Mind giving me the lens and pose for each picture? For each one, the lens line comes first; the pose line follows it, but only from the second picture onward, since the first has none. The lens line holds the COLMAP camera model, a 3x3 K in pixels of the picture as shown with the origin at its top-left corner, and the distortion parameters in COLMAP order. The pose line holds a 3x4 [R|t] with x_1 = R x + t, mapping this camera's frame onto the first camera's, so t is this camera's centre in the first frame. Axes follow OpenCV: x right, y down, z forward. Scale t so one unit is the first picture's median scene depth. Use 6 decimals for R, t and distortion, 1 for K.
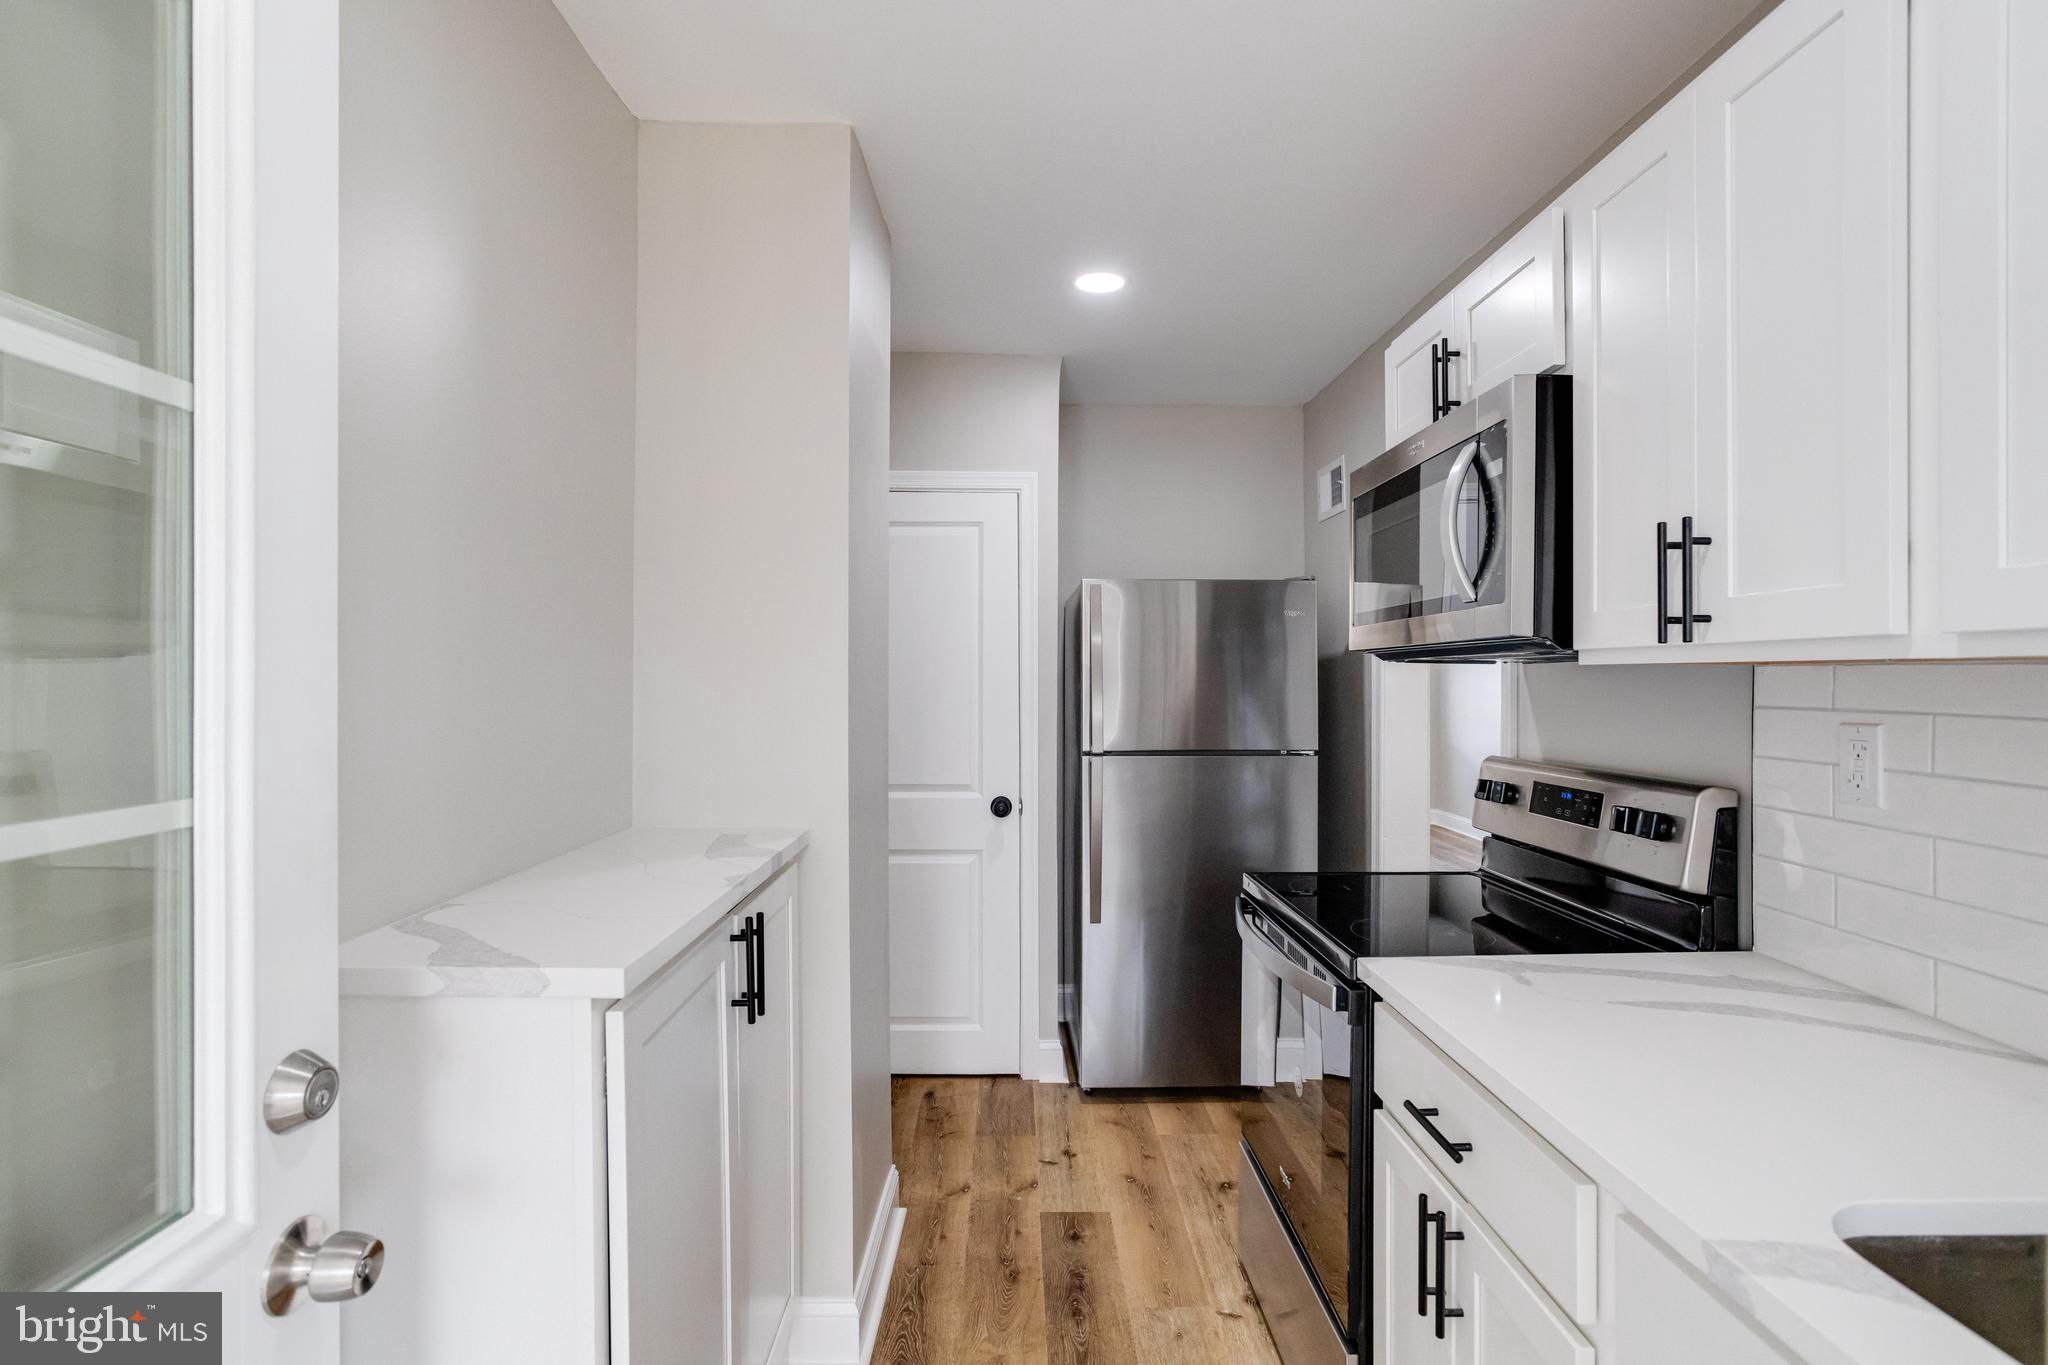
lens RADIAL K [[1014.7, 0, 1024.0], [0, 1014.7, 682.5], [0, 0, 1]] dist [-0.015599, 0.013500]
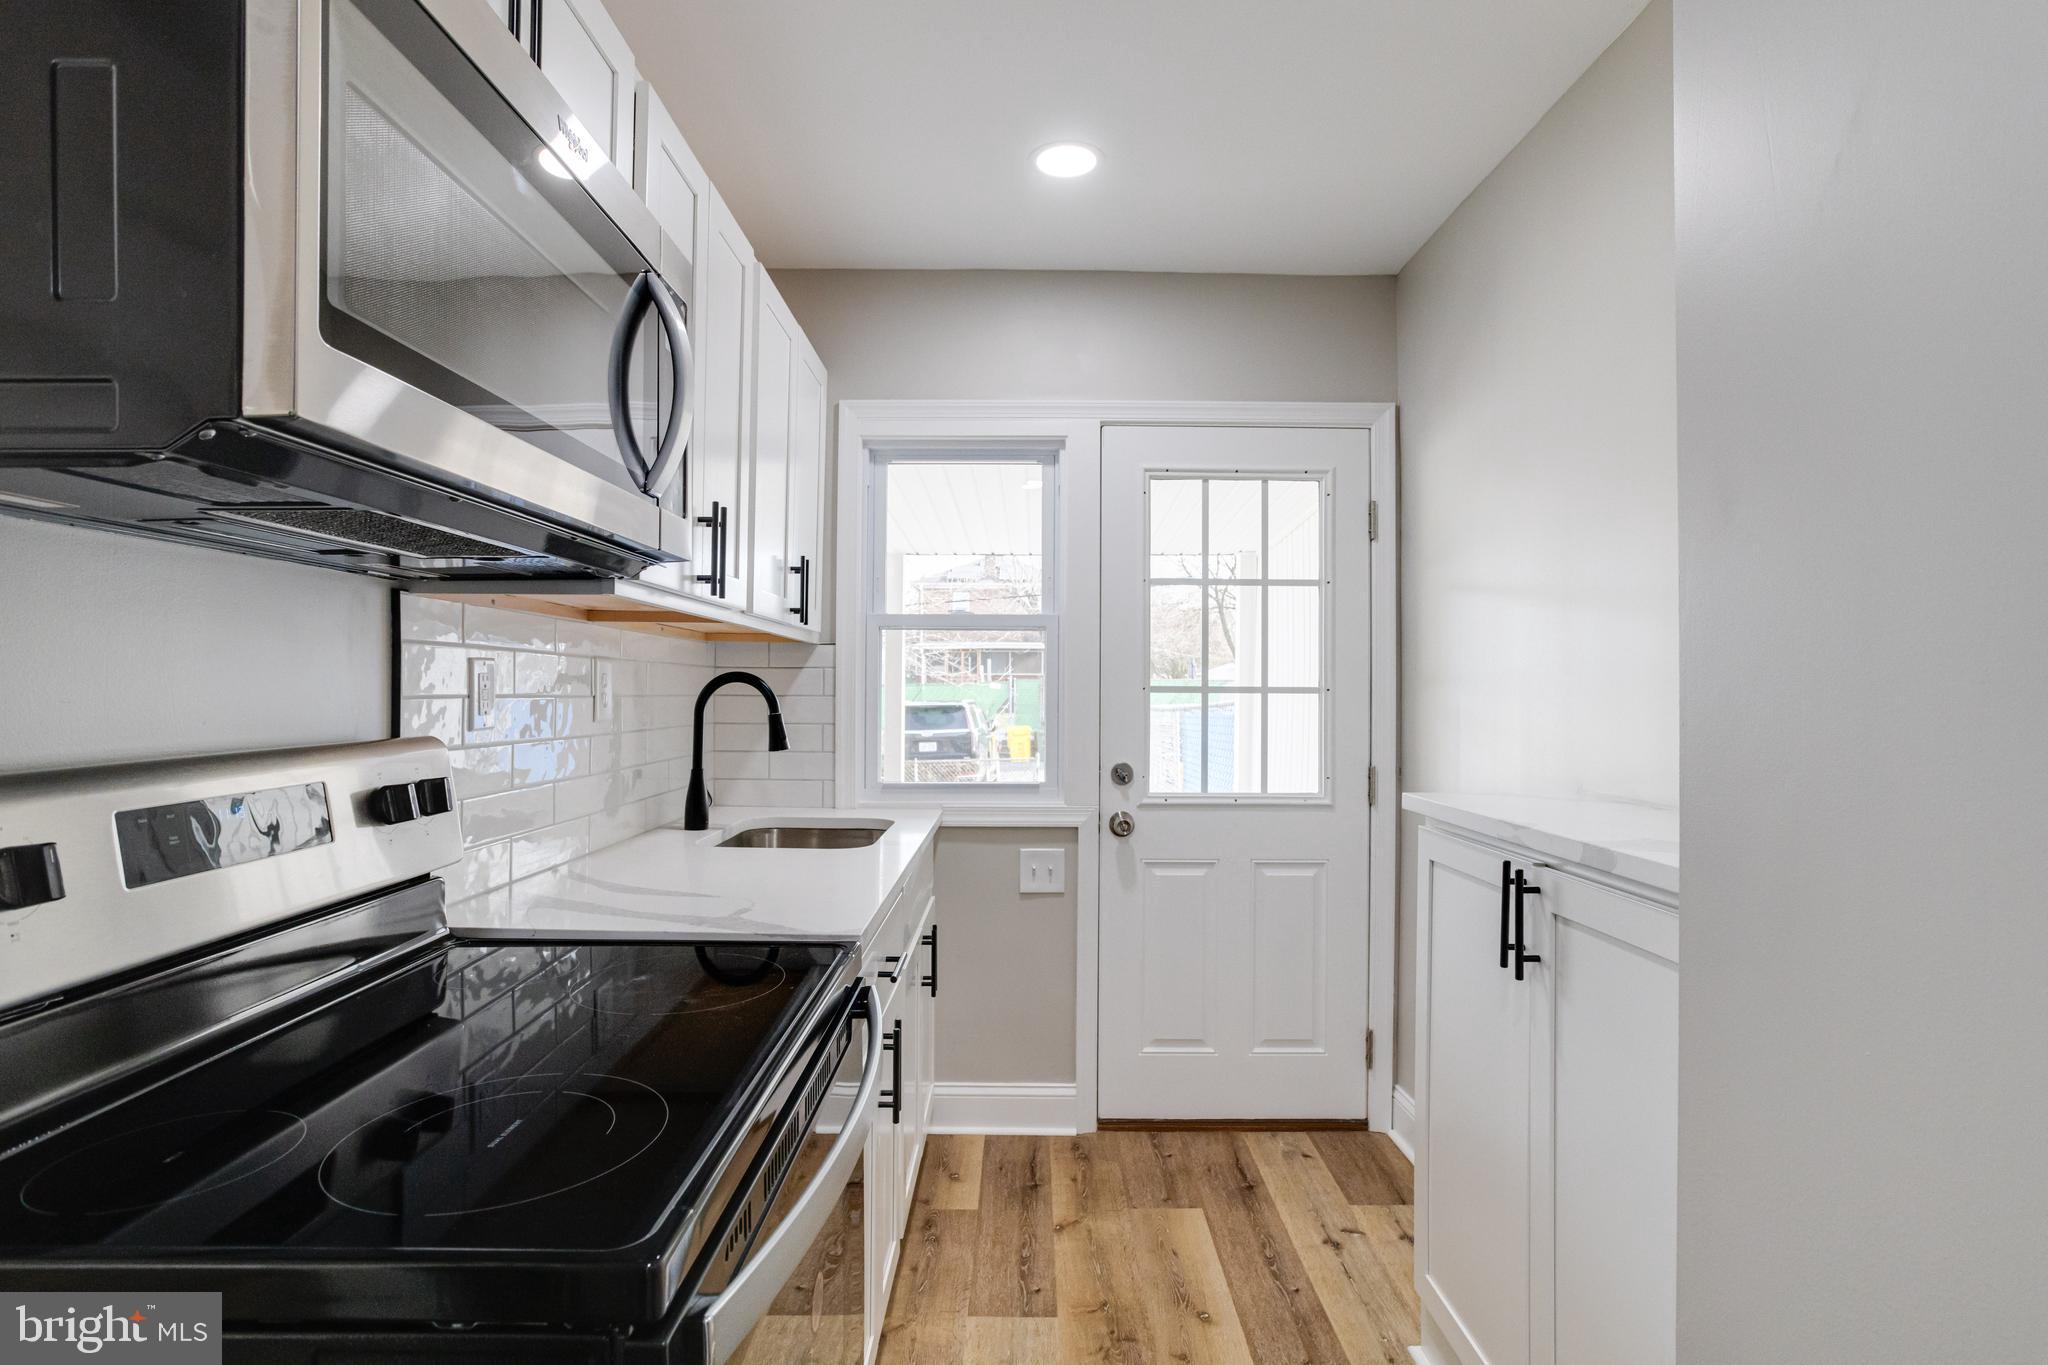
lens RADIAL K [[1026.4, 0, 1024.0], [0, 1026.4, 682.5], [0, 0, 1]] dist [-0.058689, 0.081011]
pose [[-0.999743, -0.006245, 0.021775, 0.023704], [-0.005984, 0.999909, 0.012050, 0.033141], [-0.021848, 0.011916, -0.999690, 1.902784]]
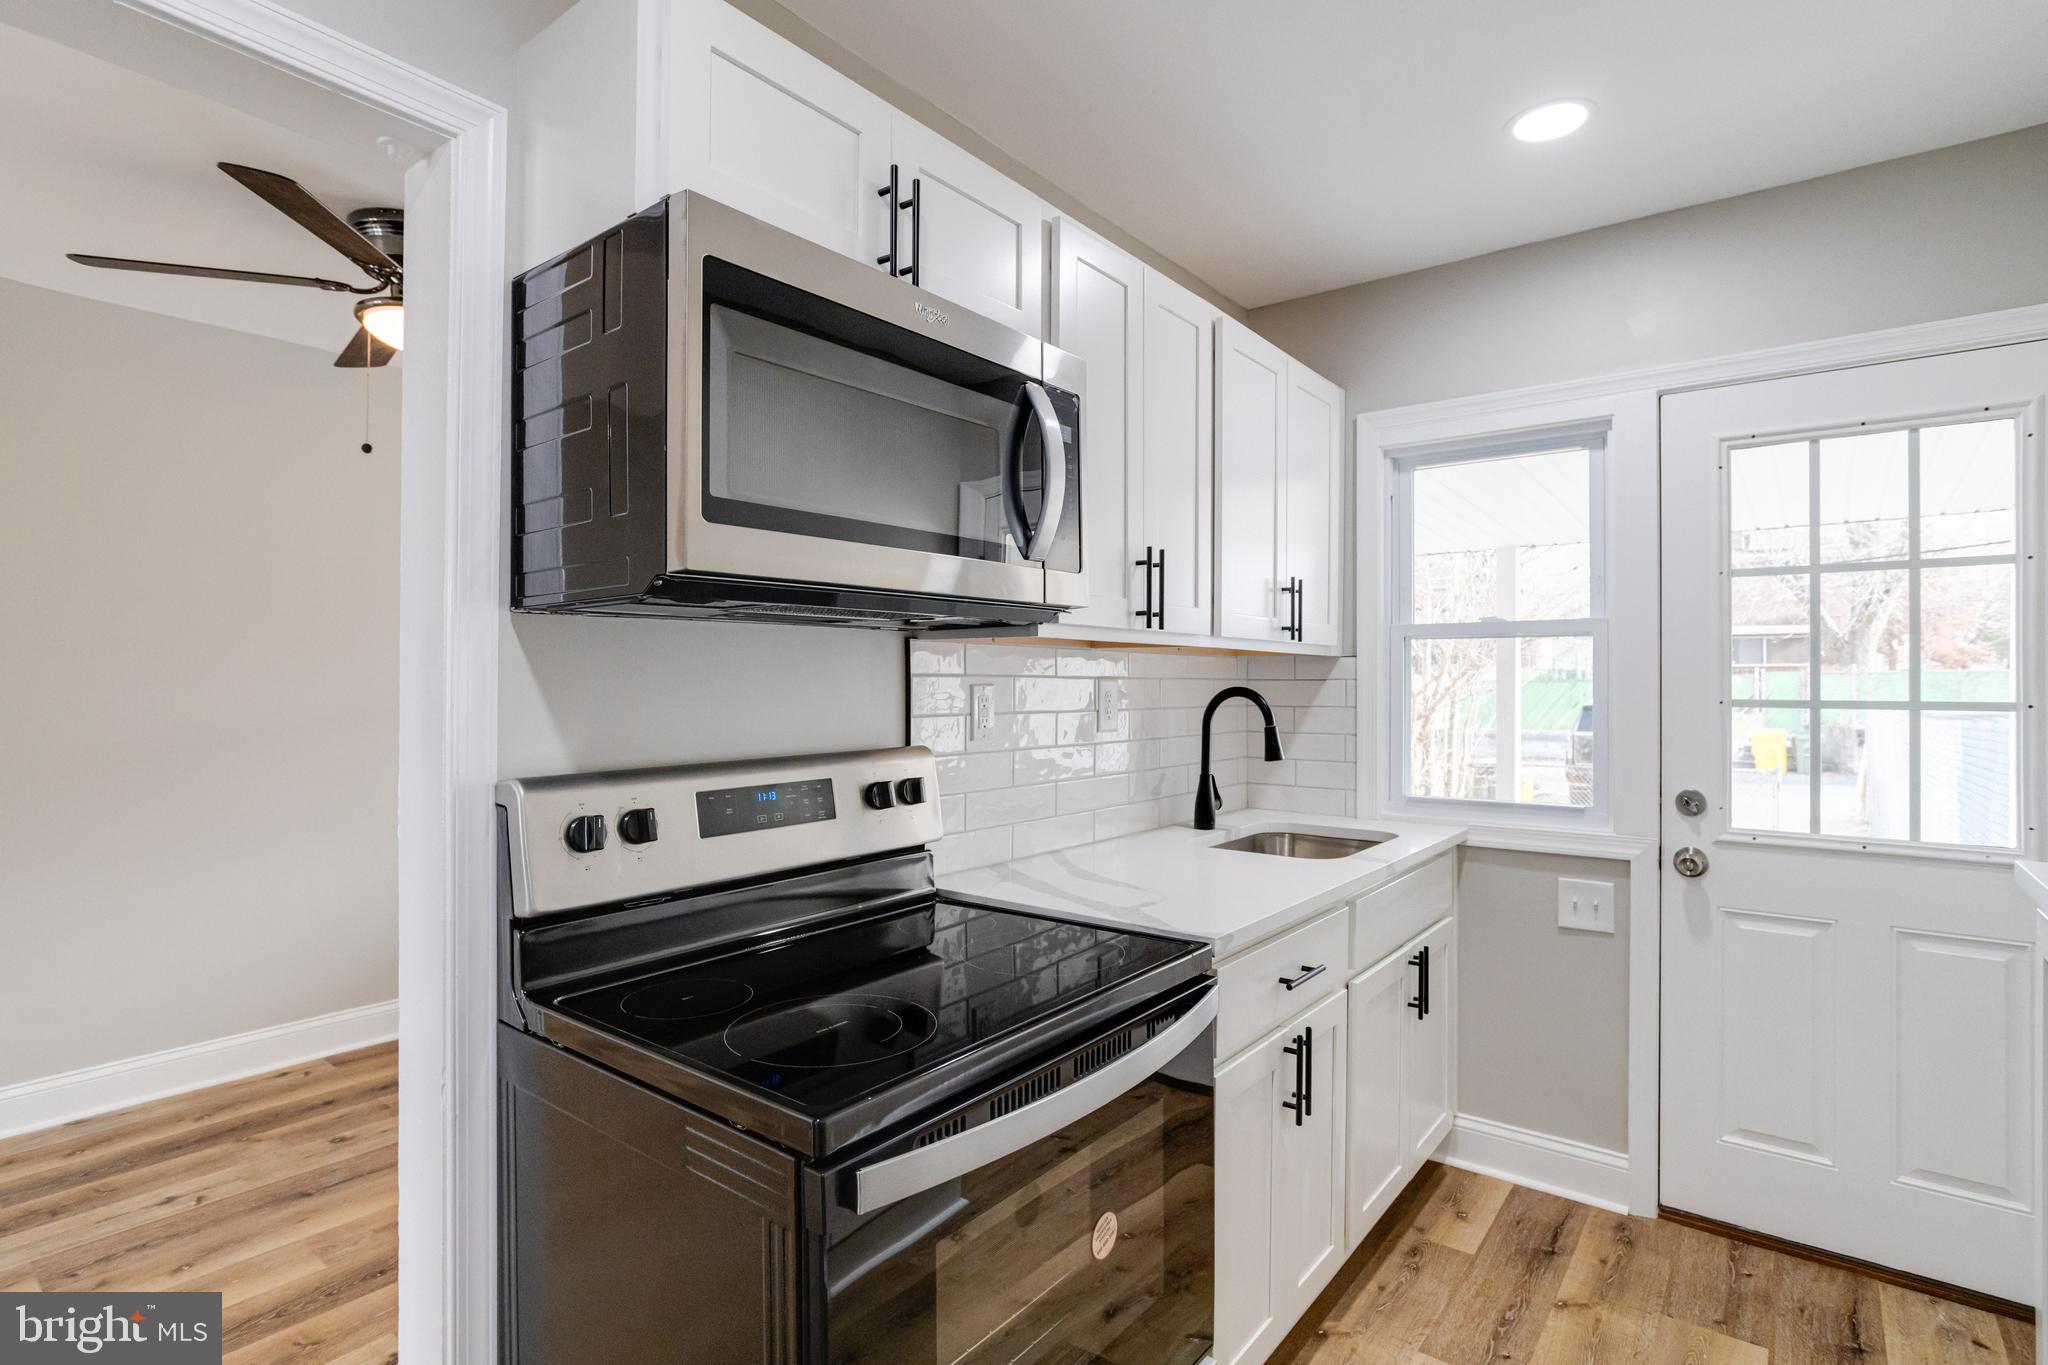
lens RADIAL K [[1014.7, 0, 1024.0], [0, 1014.7, 682.5], [0, 0, 1]] dist [-0.015599, 0.013500]
pose [[-0.779665, -0.002168, 0.626193, -0.155614], [0.009795, 0.999829, 0.015658, 0.014470], [-0.626121, 0.018341, -0.779510, 1.895835]]
